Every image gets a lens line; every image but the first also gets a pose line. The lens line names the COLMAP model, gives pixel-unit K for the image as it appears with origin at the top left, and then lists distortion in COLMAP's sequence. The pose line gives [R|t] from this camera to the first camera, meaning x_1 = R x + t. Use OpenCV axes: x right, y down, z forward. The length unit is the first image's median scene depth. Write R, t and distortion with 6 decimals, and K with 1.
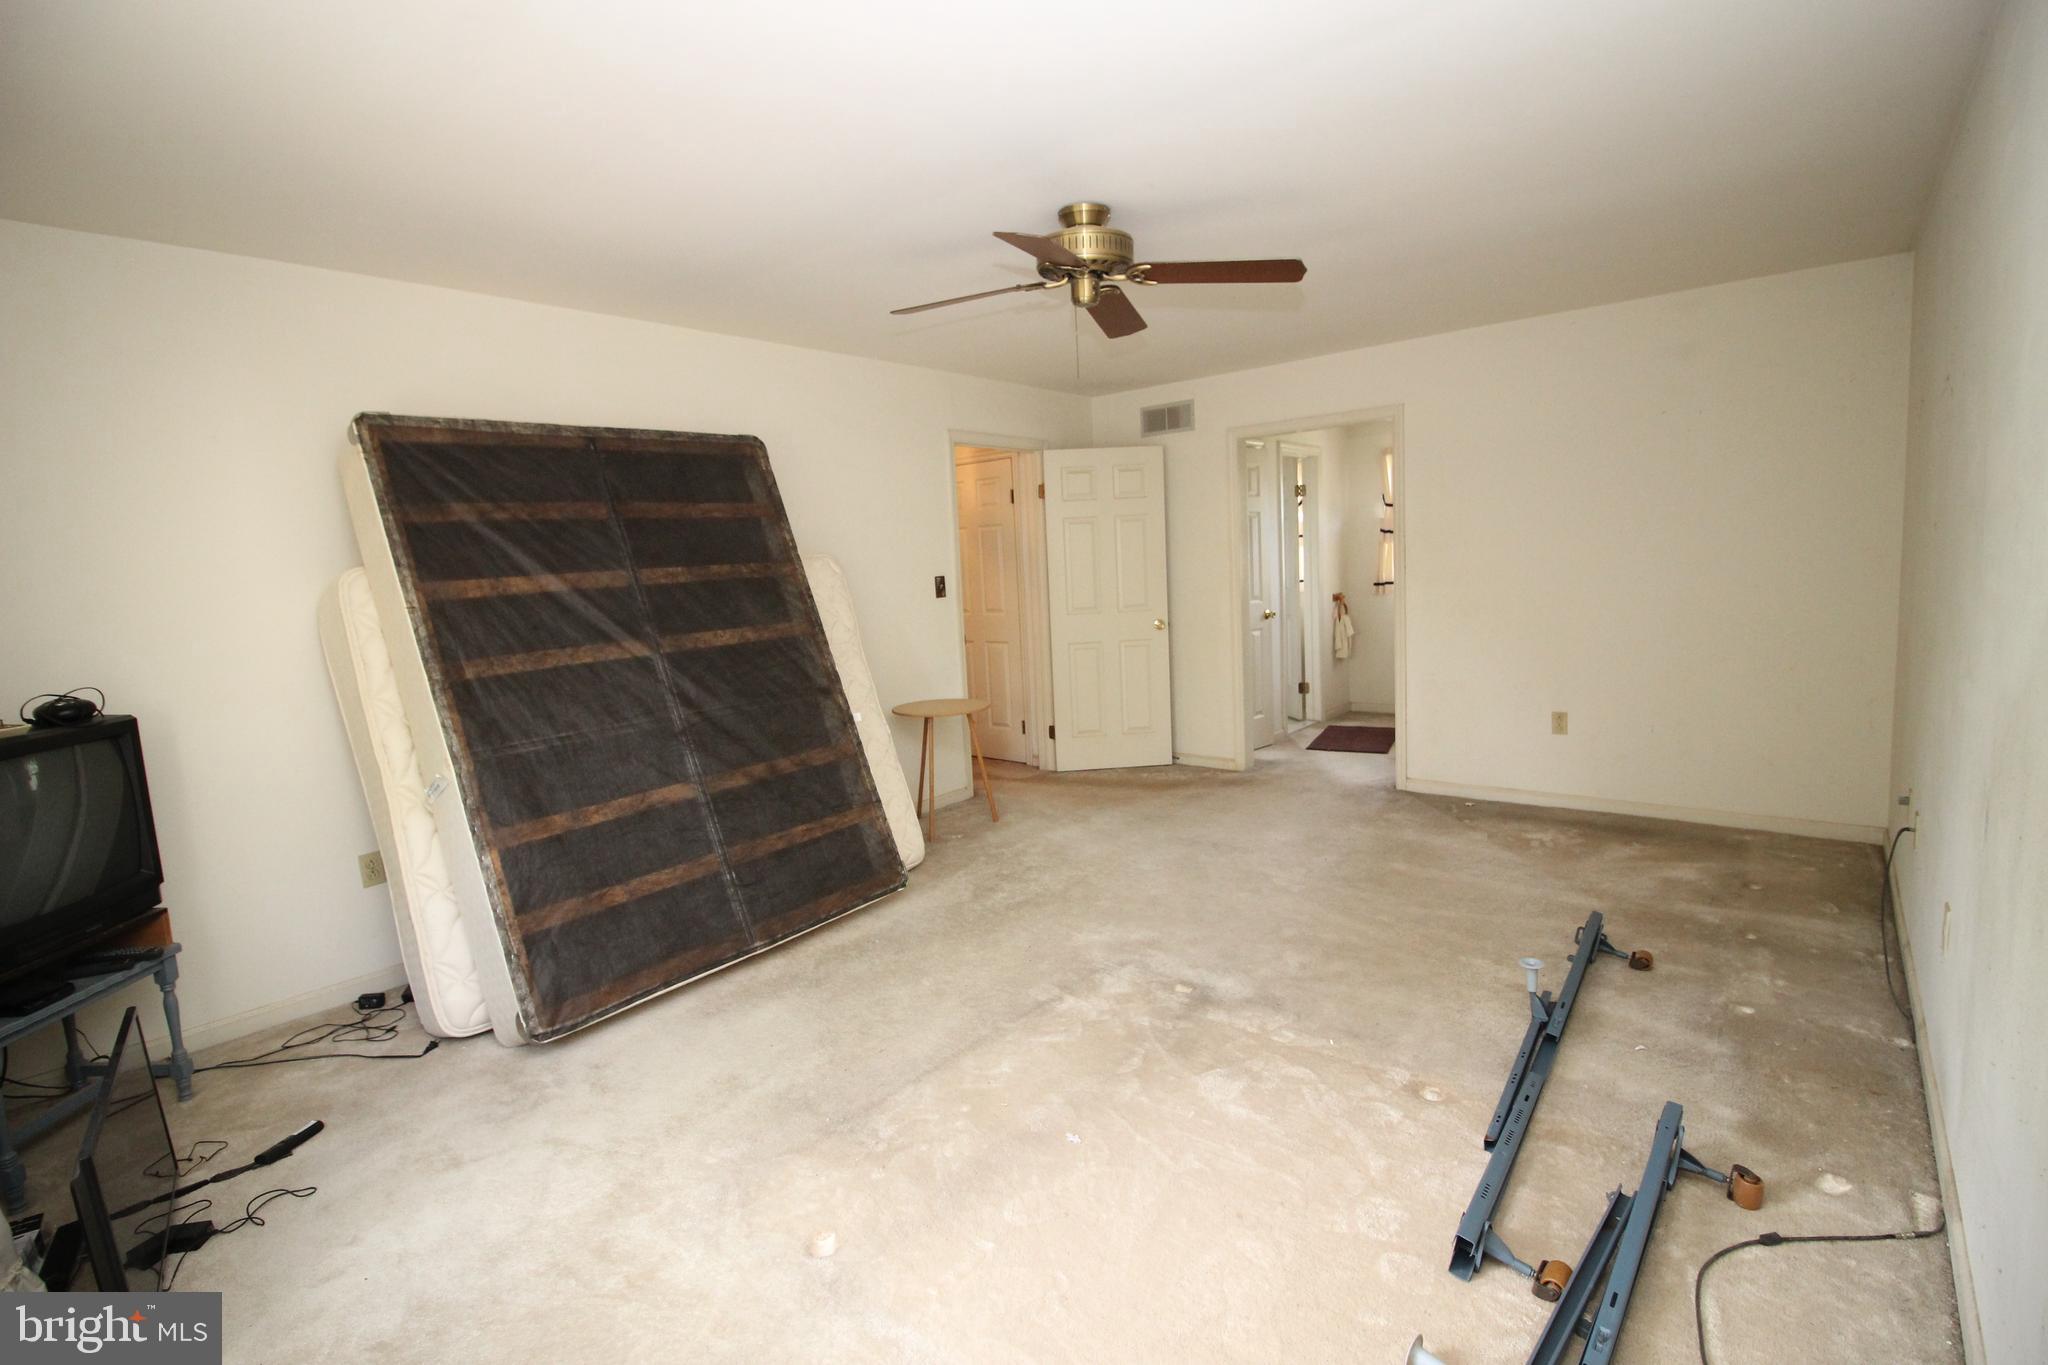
lens RADIAL K [[951.0, 0, 1026.7], [0, 951.0, 686.2], [0, 0, 1]] dist [-0.003317, -0.004251]
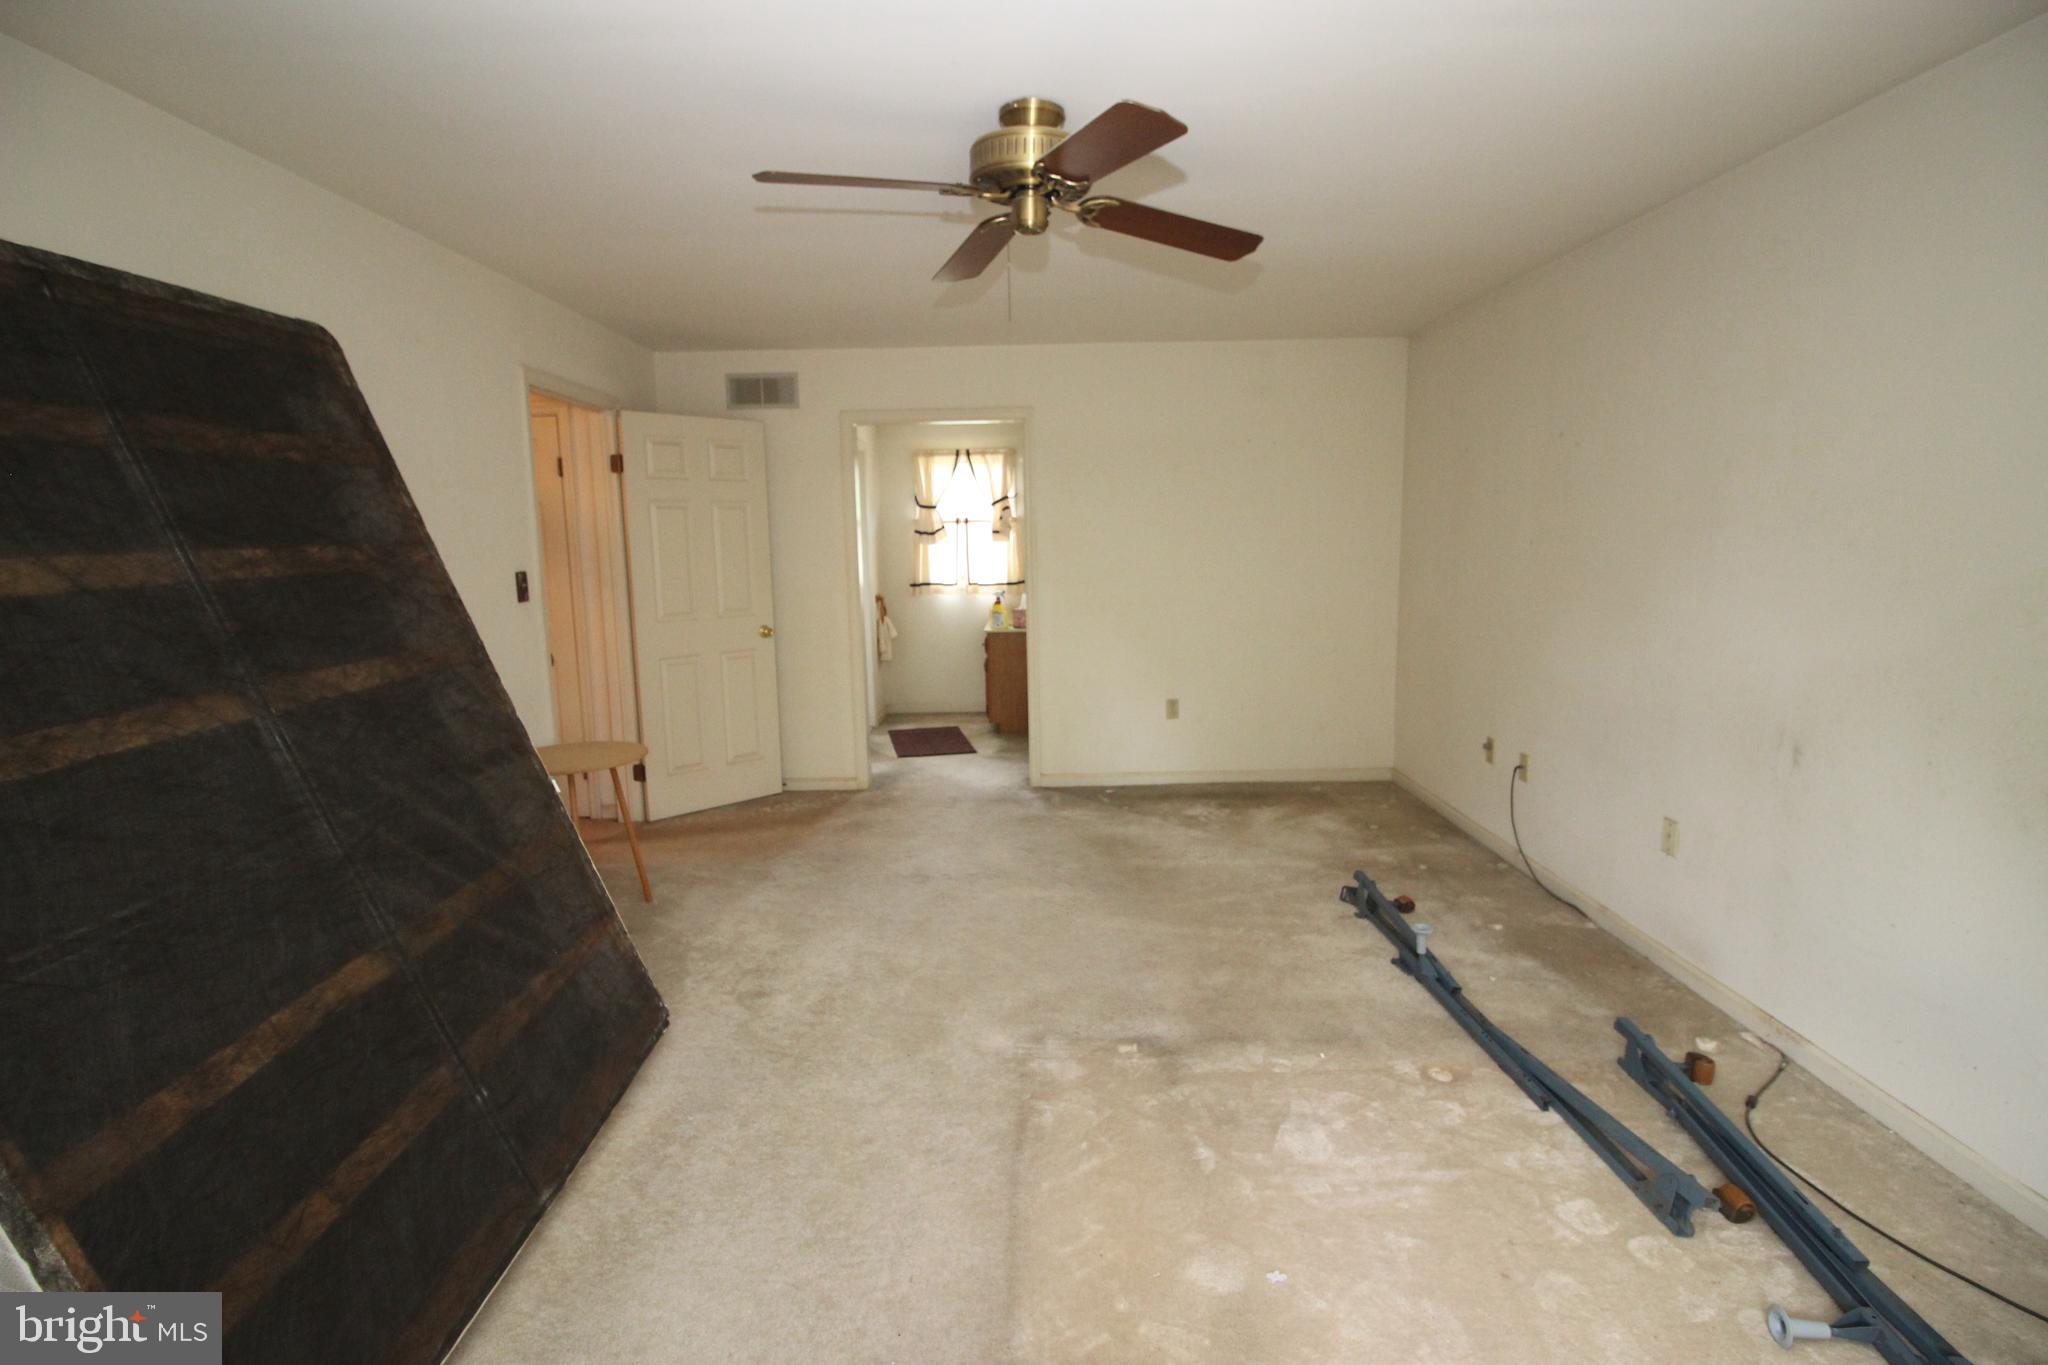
lens RADIAL K [[951.0, 0, 1024.5], [0, 951.0, 684.3], [0, 0, 1]] dist [-0.003317, -0.004251]
pose [[0.769333, -0.064655, 0.635568, -0.329759], [0.067132, 0.997539, 0.020217, -0.028218], [-0.635311, 0.027114, 0.771780, 0.284292]]
